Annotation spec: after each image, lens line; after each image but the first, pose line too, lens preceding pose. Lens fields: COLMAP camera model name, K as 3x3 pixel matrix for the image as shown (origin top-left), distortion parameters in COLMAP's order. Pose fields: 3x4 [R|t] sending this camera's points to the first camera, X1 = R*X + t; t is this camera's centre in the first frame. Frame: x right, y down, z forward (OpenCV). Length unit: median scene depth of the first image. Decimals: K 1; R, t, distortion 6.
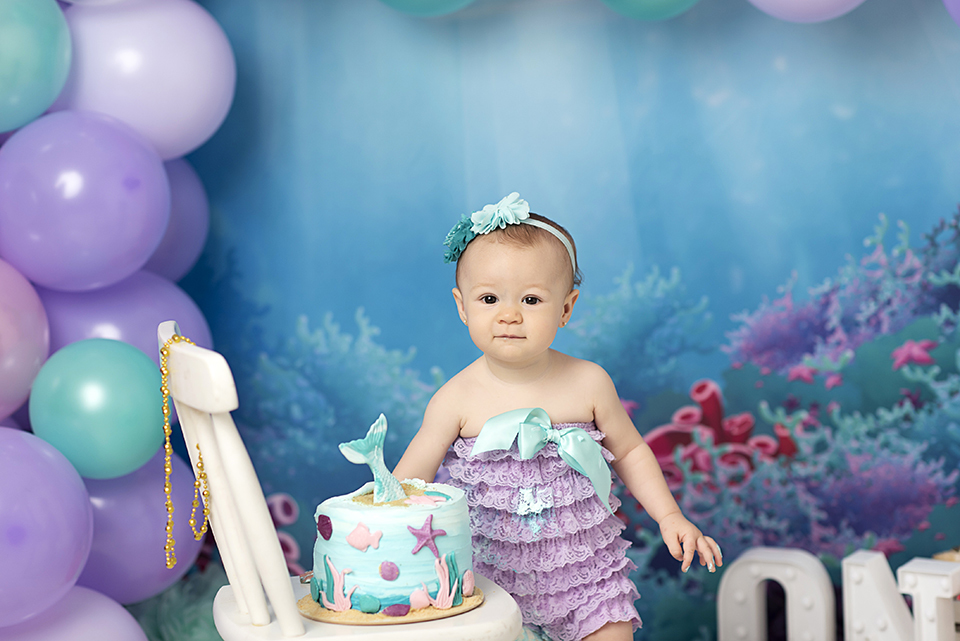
lens RADIAL K [[2124.6, 0, 517.0], [0, 2124.6, 339.2], [0, 0, 1]] dist [-0.035485, 0.000000]
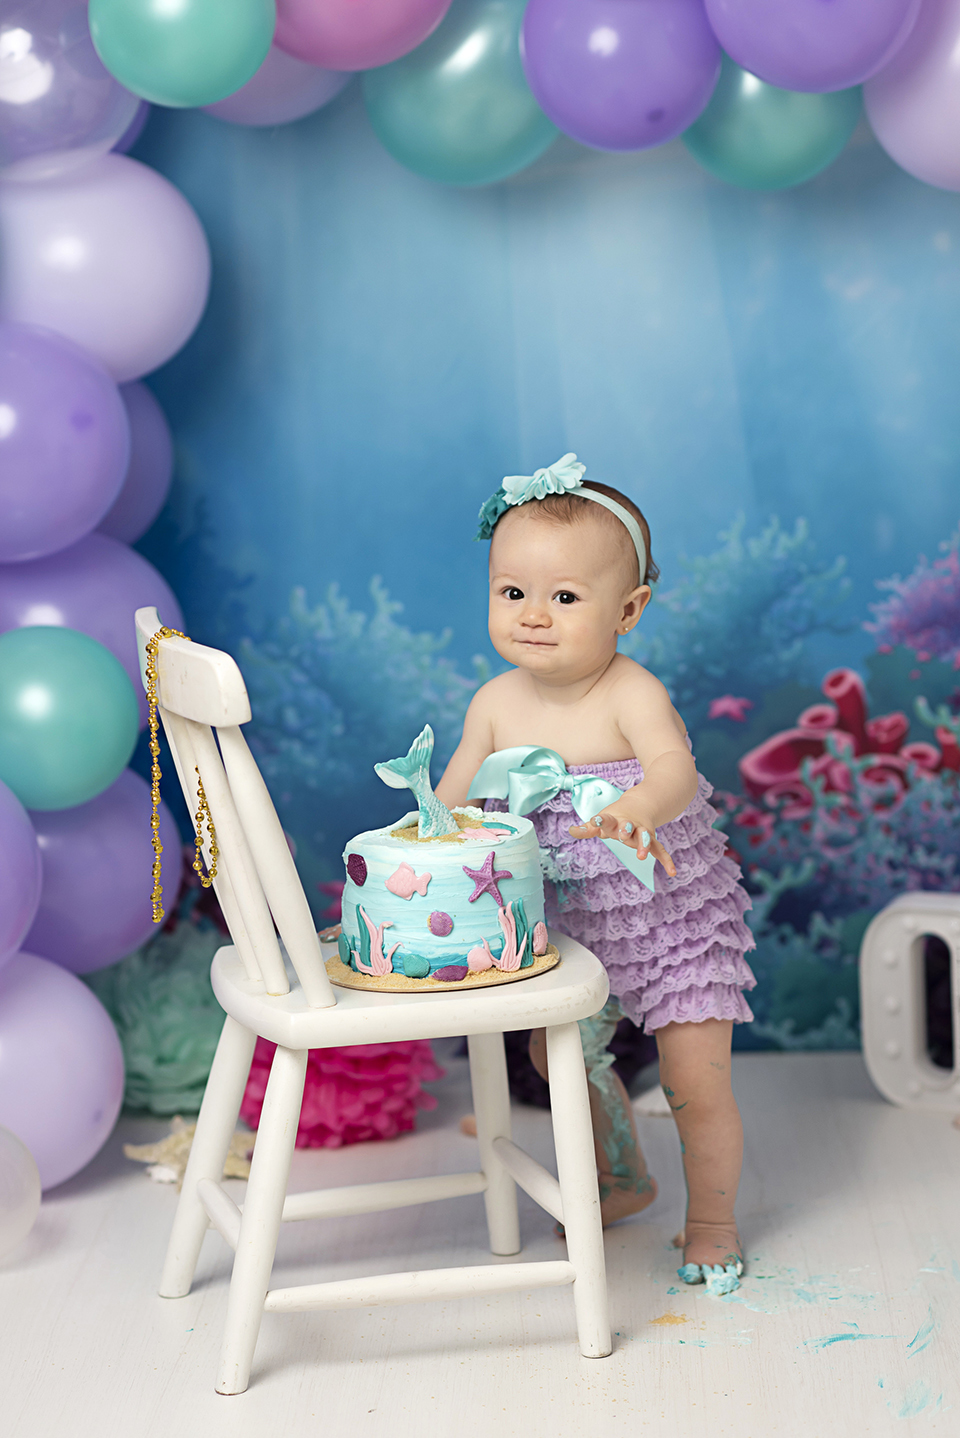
lens RADIAL K [[3541.6, 0, 512.0], [0, 3541.6, 807.3], [0, 0, 1]] dist [-0.006546, 0.000000]
pose [[0.999927, -0.010039, -0.006724, -0.019165], [0.010474, 0.997620, 0.068154, -0.018333], [0.006024, -0.068219, 0.997652, -0.241491]]
